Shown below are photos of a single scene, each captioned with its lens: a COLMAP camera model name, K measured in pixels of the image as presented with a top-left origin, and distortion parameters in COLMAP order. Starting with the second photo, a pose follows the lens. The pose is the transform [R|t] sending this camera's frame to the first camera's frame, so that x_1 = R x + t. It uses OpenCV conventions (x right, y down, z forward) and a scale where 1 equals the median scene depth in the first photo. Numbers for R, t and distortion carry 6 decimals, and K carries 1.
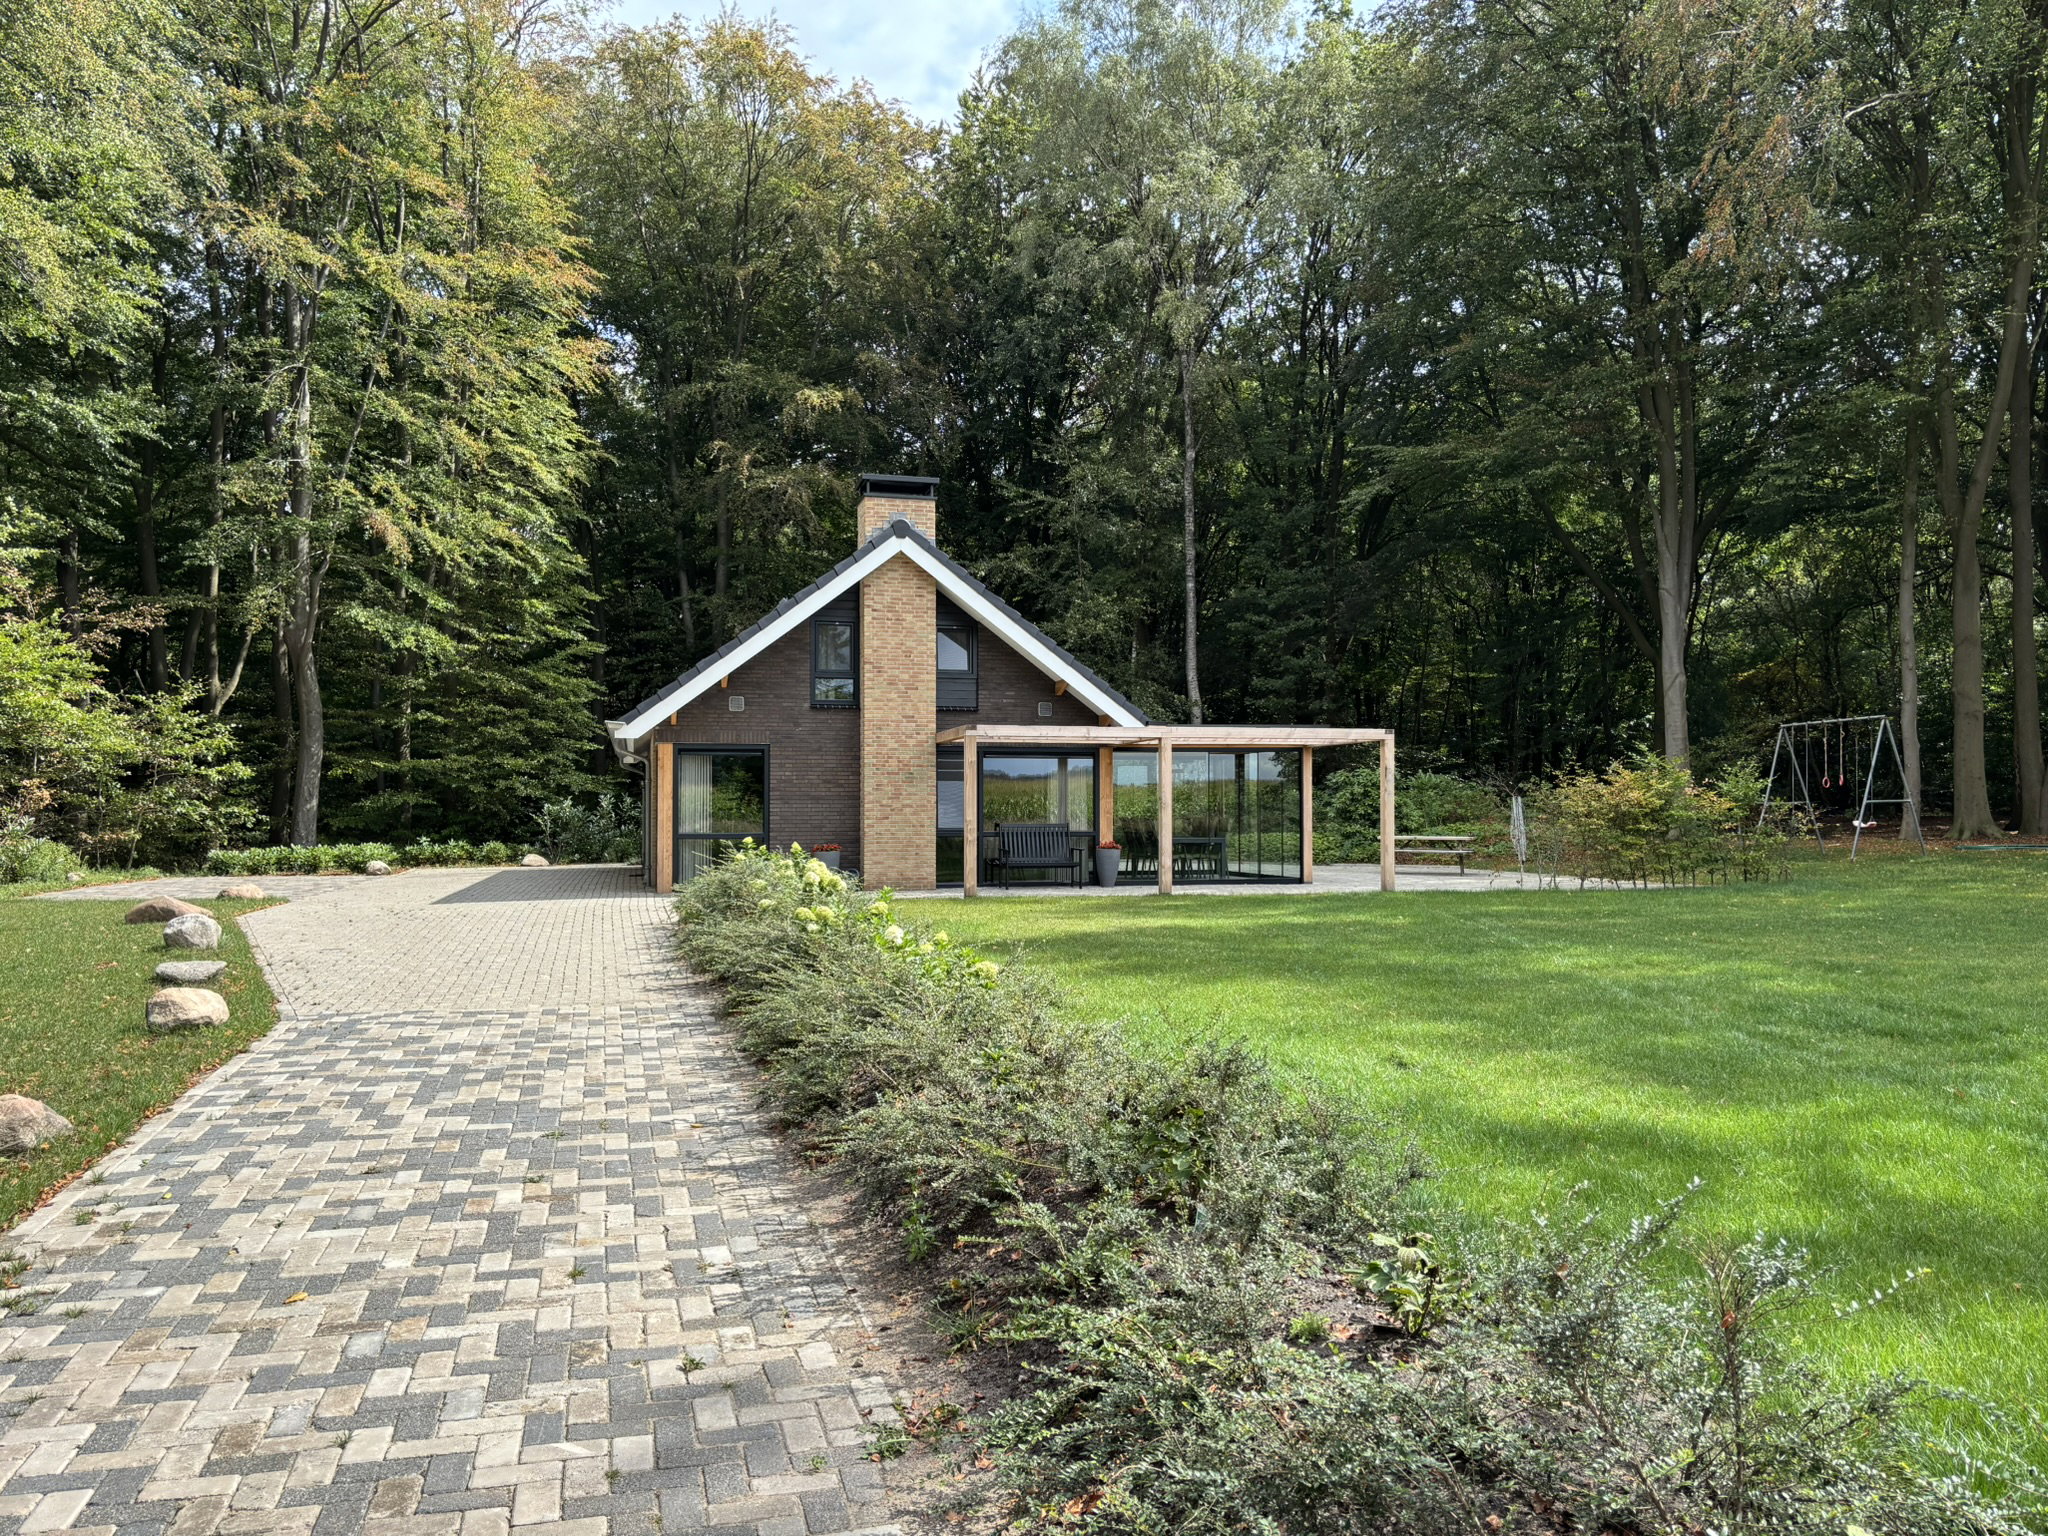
lens RADIAL K [[1535.2, 0, 1001.3], [0, 1535.2, 801.2], [0, 0, 1]] dist [0.041859, -0.073913]
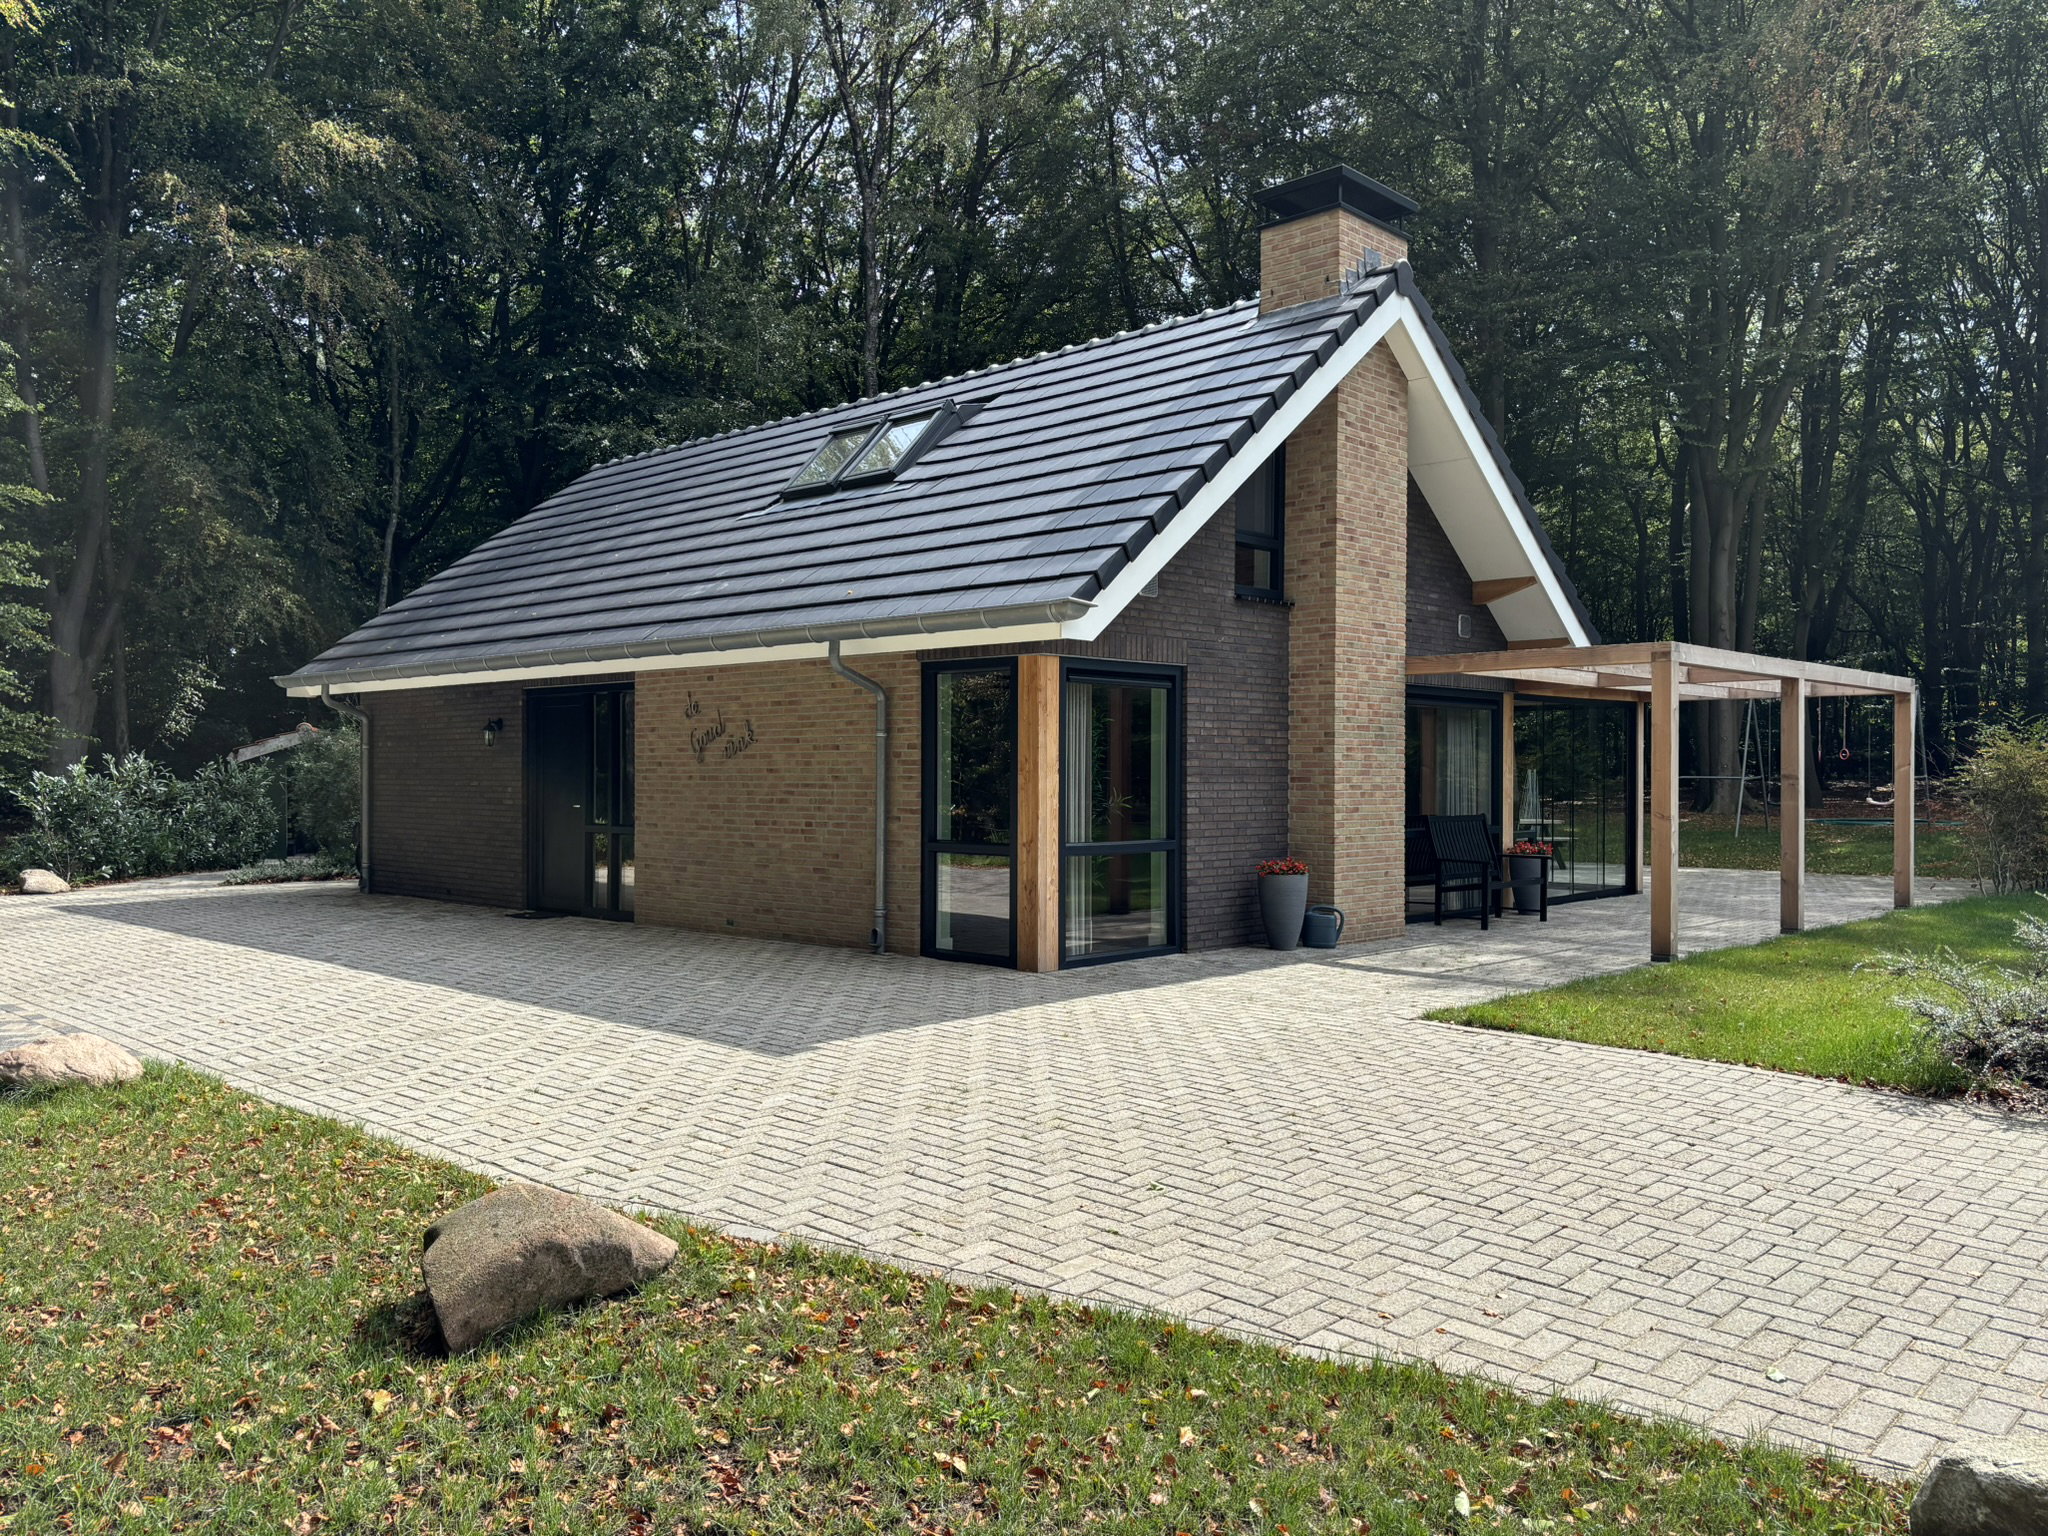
lens RADIAL K [[1541.9, 0, 1024.0], [0, 1541.9, 768.0], [0, 0, 1]] dist [0.087610, 0.000335]
pose [[0.852970, 0.011185, 0.521839, -0.461376], [-0.010544, 0.999936, -0.004198, -0.000427], [-0.521853, -0.001921, 0.853033, 0.589548]]
